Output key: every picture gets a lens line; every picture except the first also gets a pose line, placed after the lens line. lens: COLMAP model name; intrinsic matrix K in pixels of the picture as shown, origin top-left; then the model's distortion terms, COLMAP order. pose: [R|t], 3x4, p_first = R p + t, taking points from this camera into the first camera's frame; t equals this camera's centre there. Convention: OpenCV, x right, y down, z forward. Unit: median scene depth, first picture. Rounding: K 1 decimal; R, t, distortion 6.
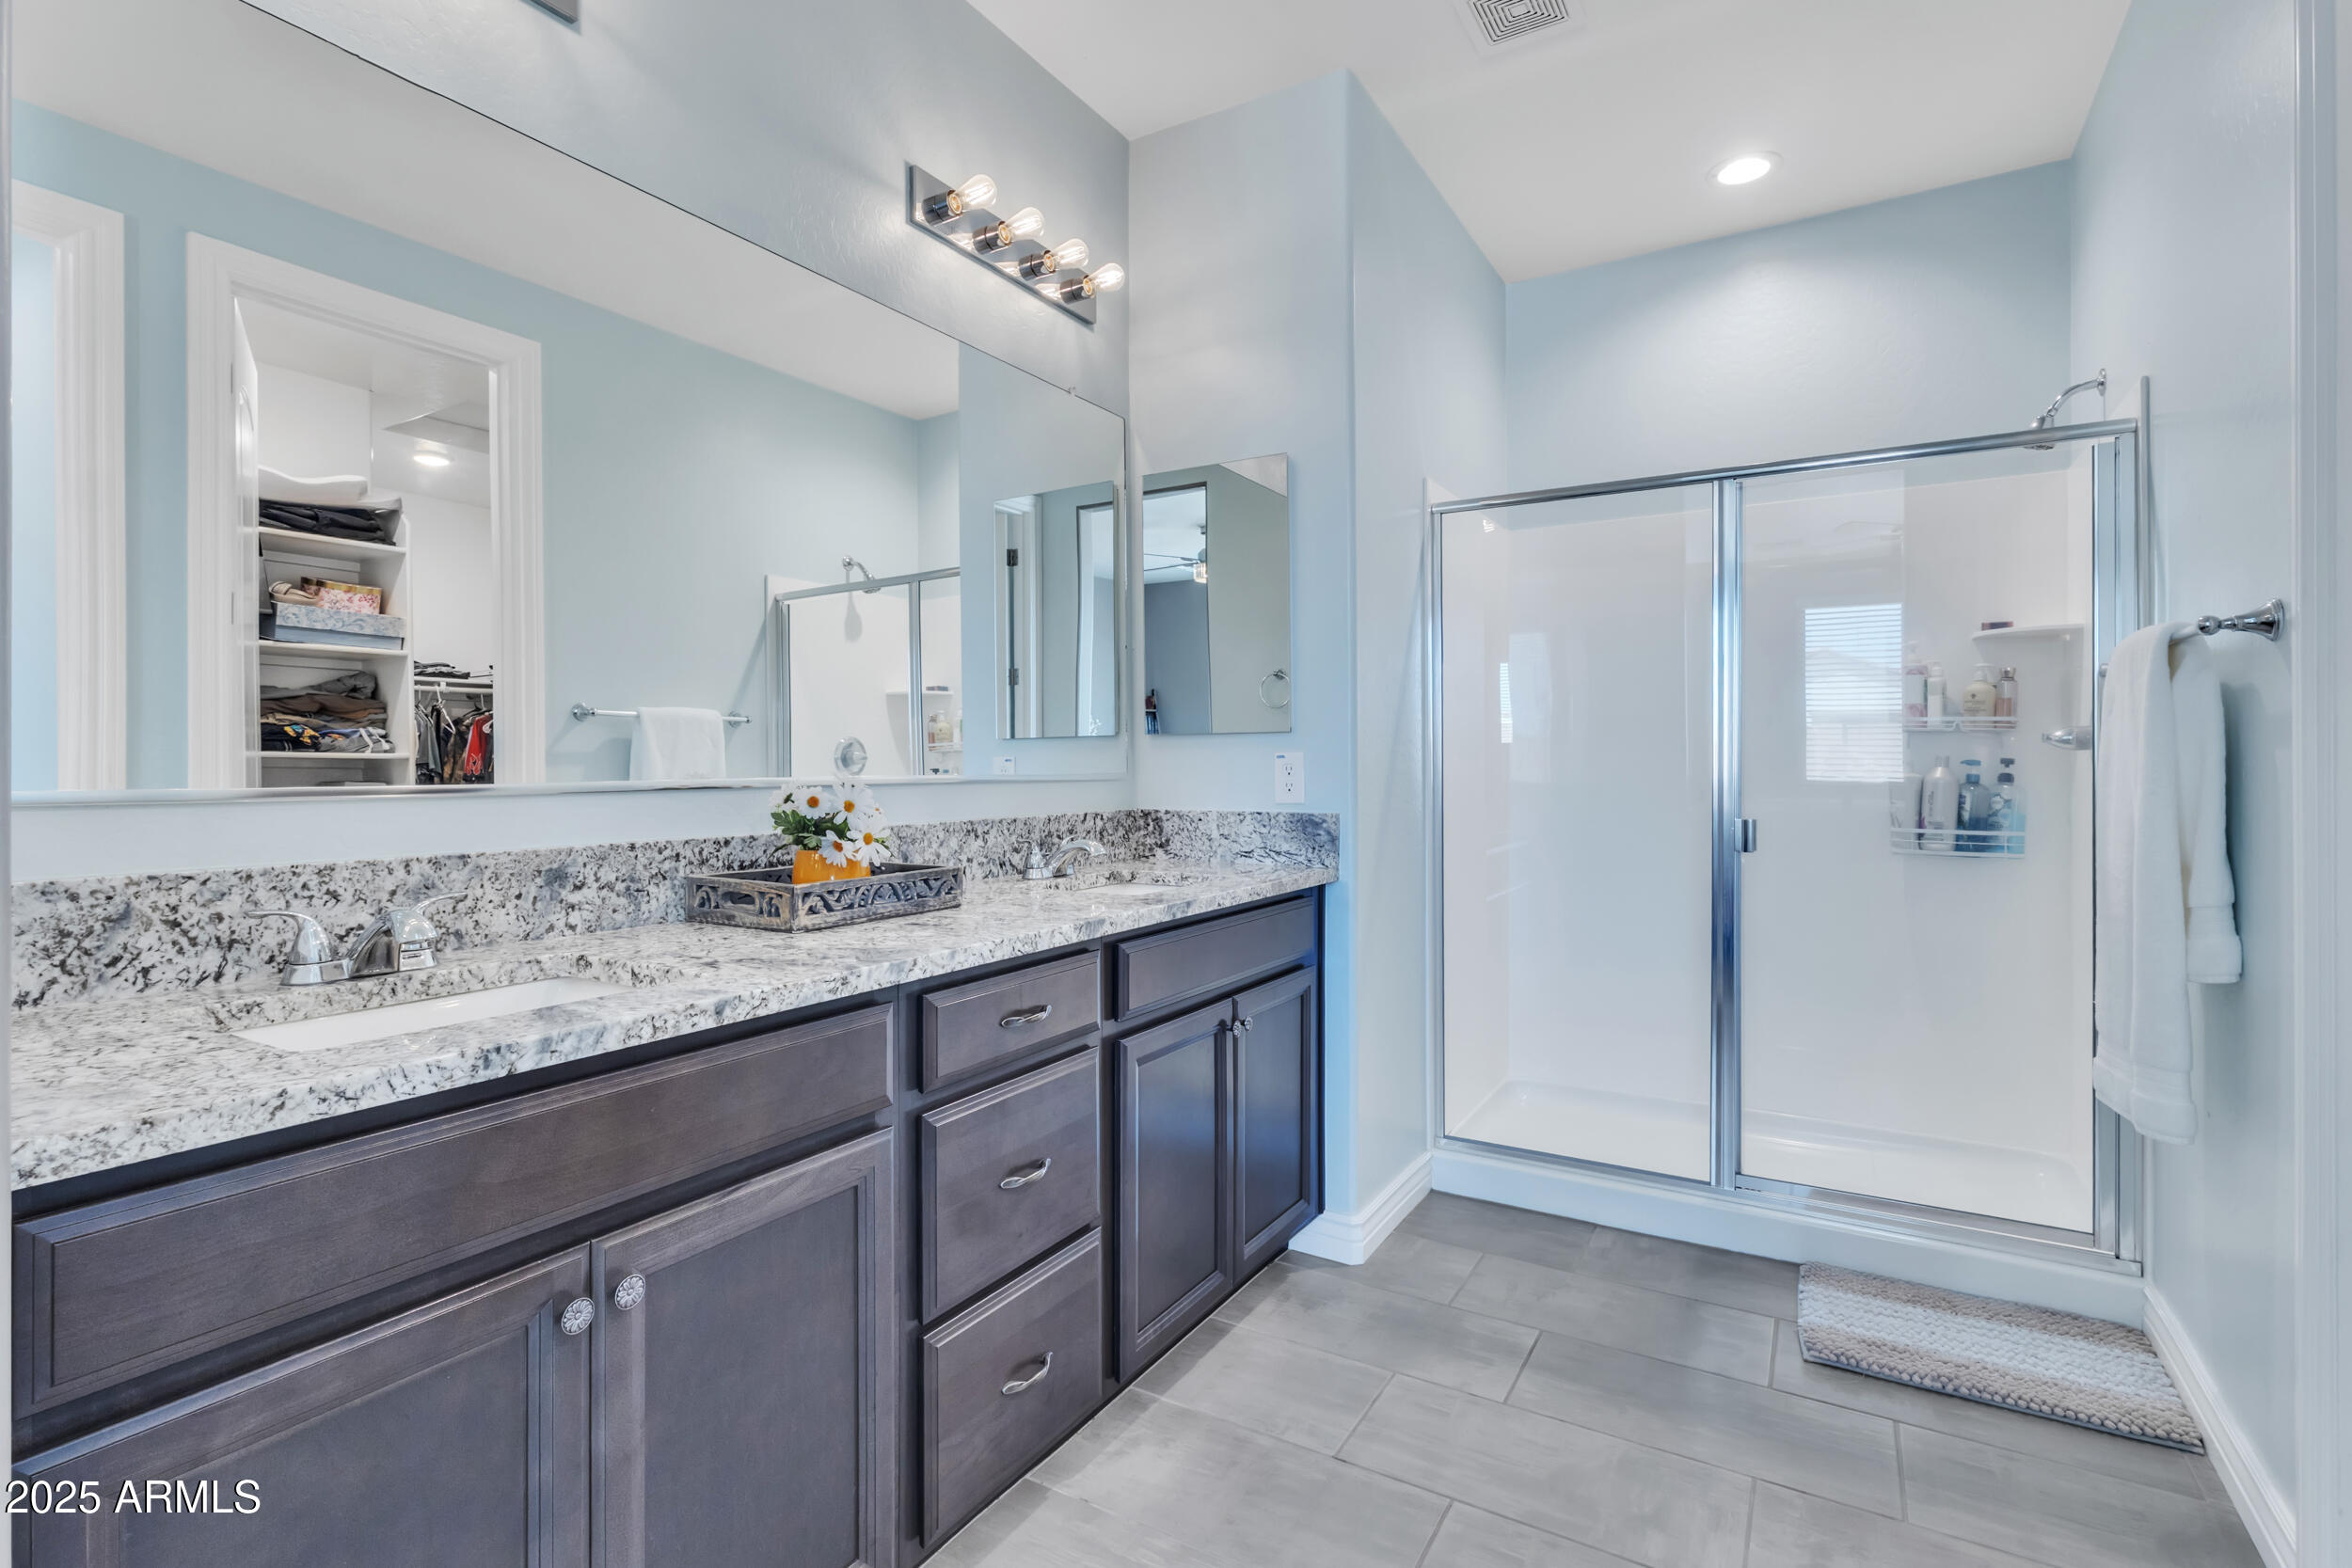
lens RADIAL K [[1088.2, 0, 1170.1], [0, 1088.2, 771.0], [0, 0, 1]] dist [0.008608, -0.000227]
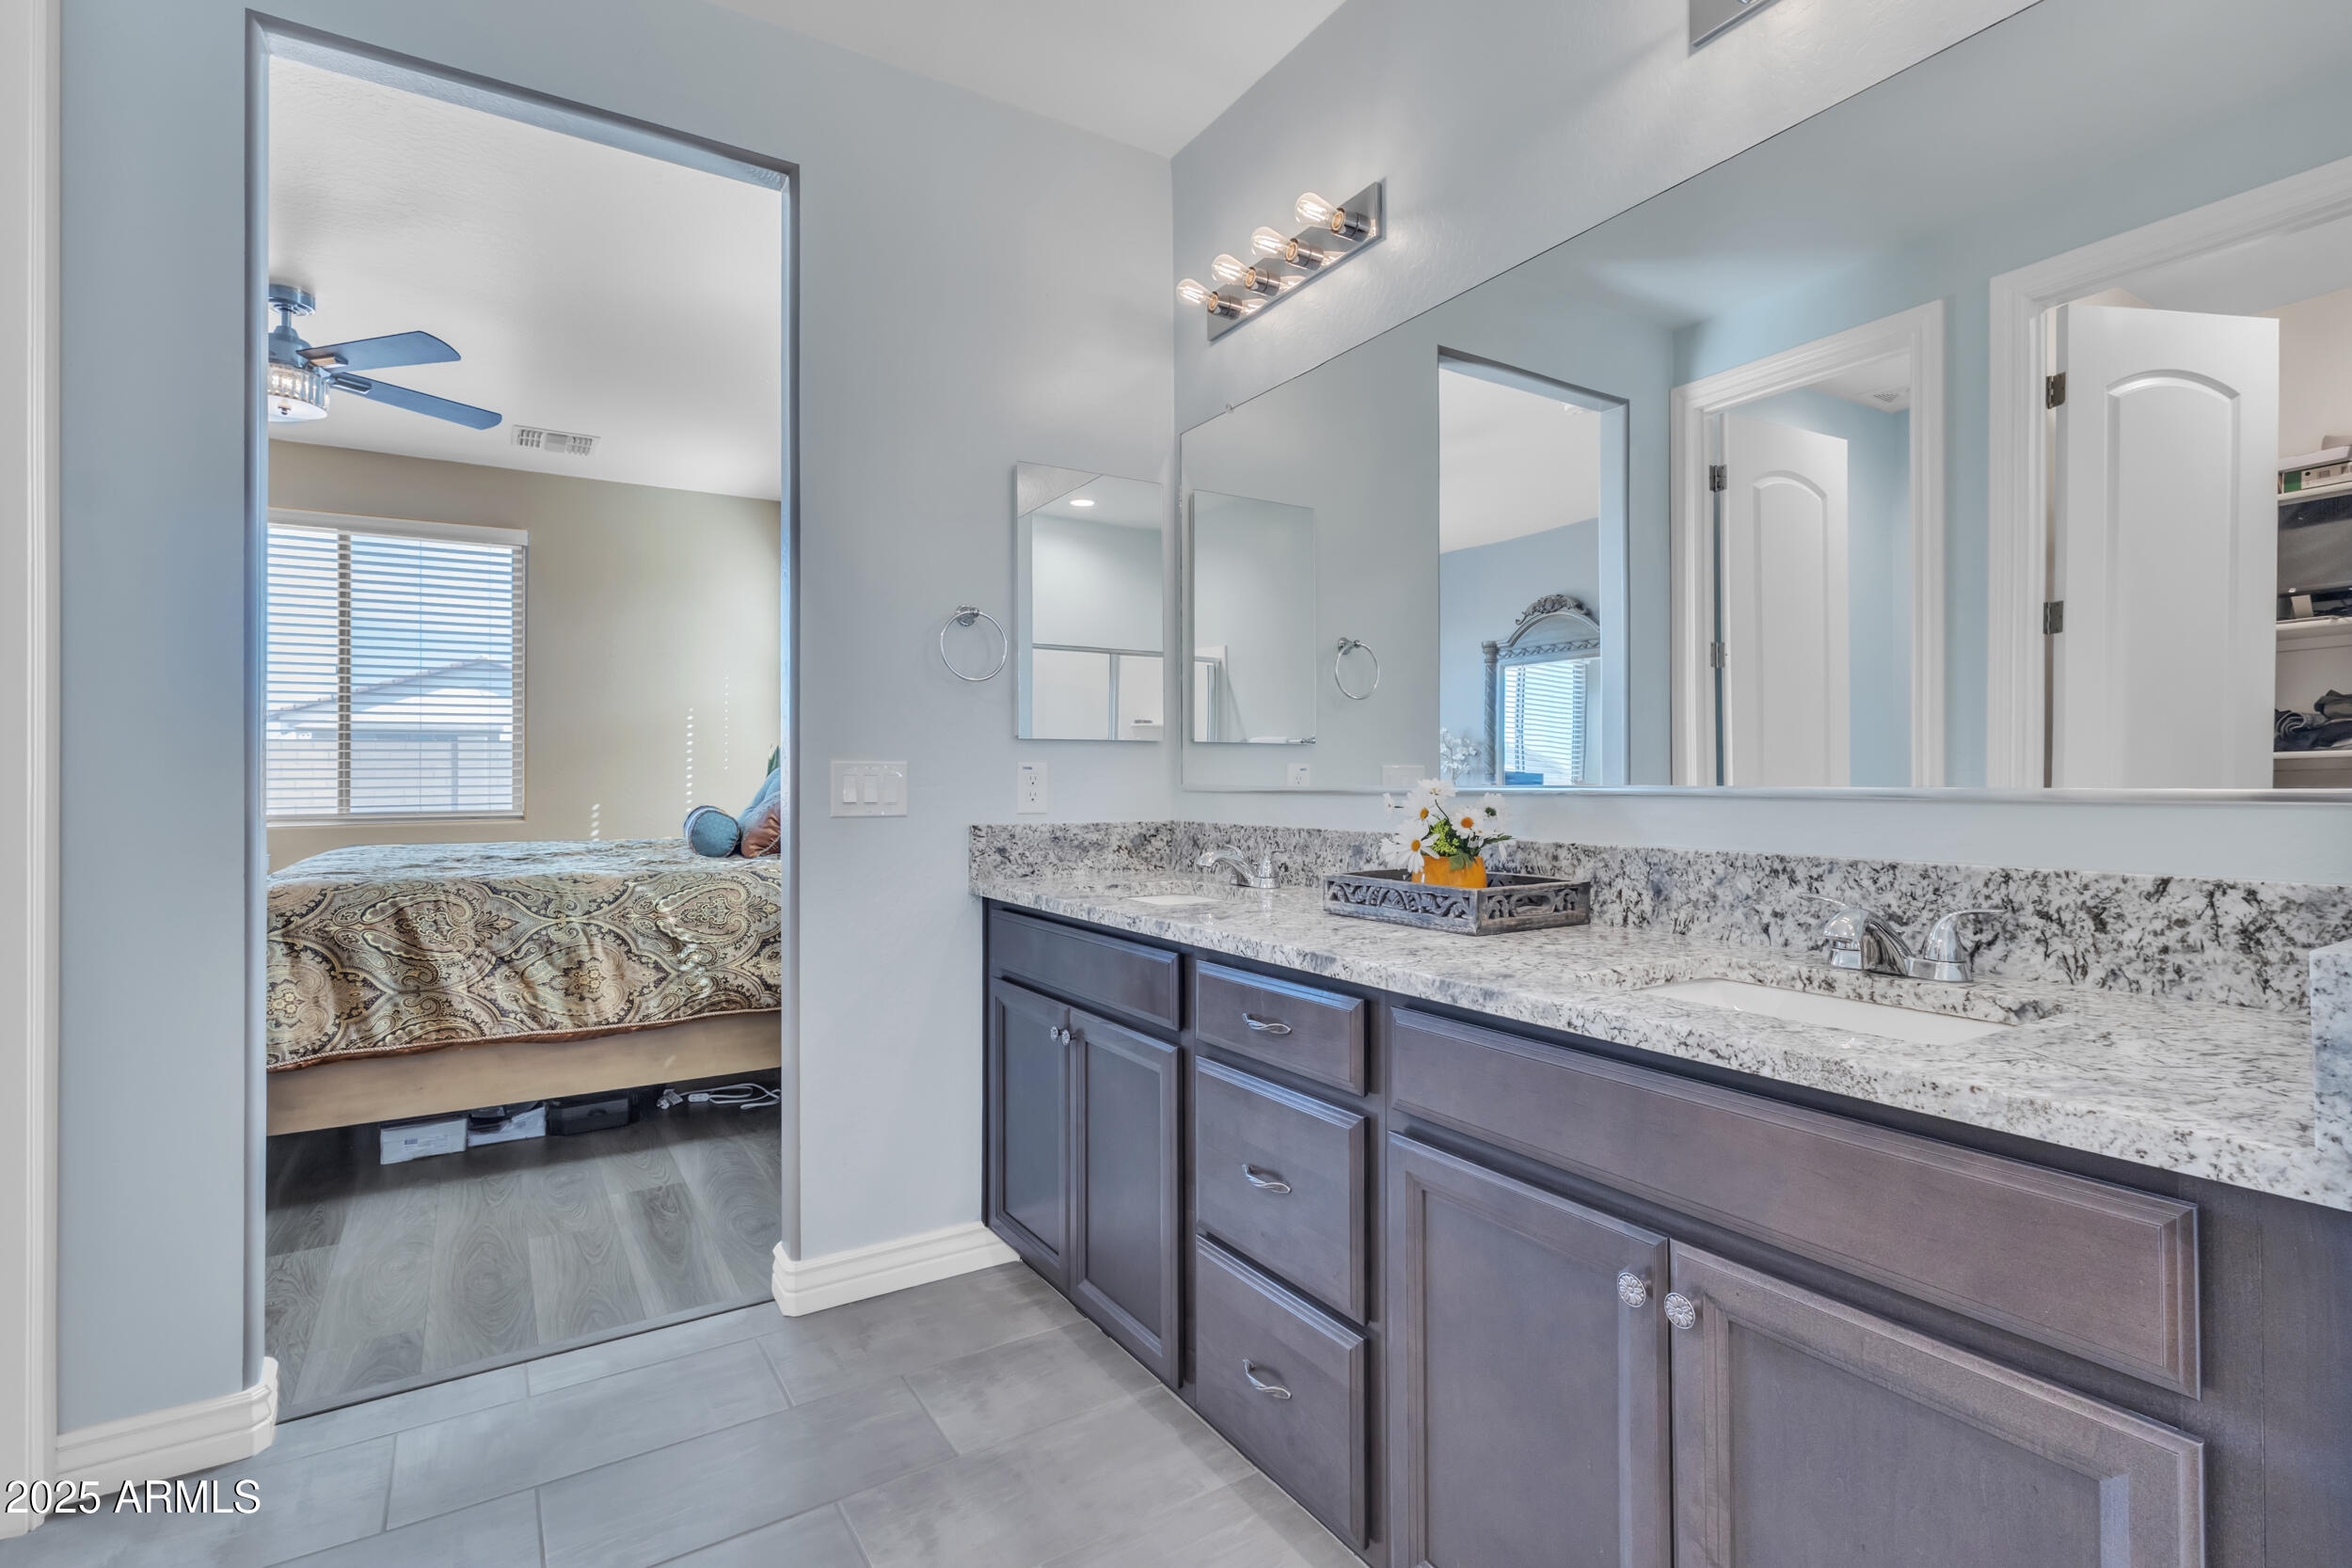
lens RADIAL K [[1088.2, 0, 1166.7], [0, 1088.2, 779.4], [0, 0, 1]] dist [0.008608, -0.000227]
pose [[-0.441823, 0.007564, -0.897070, 0.754410], [0.003139, 0.999971, 0.006885, -0.008177], [0.897097, 0.000226, -0.441834, 1.261812]]
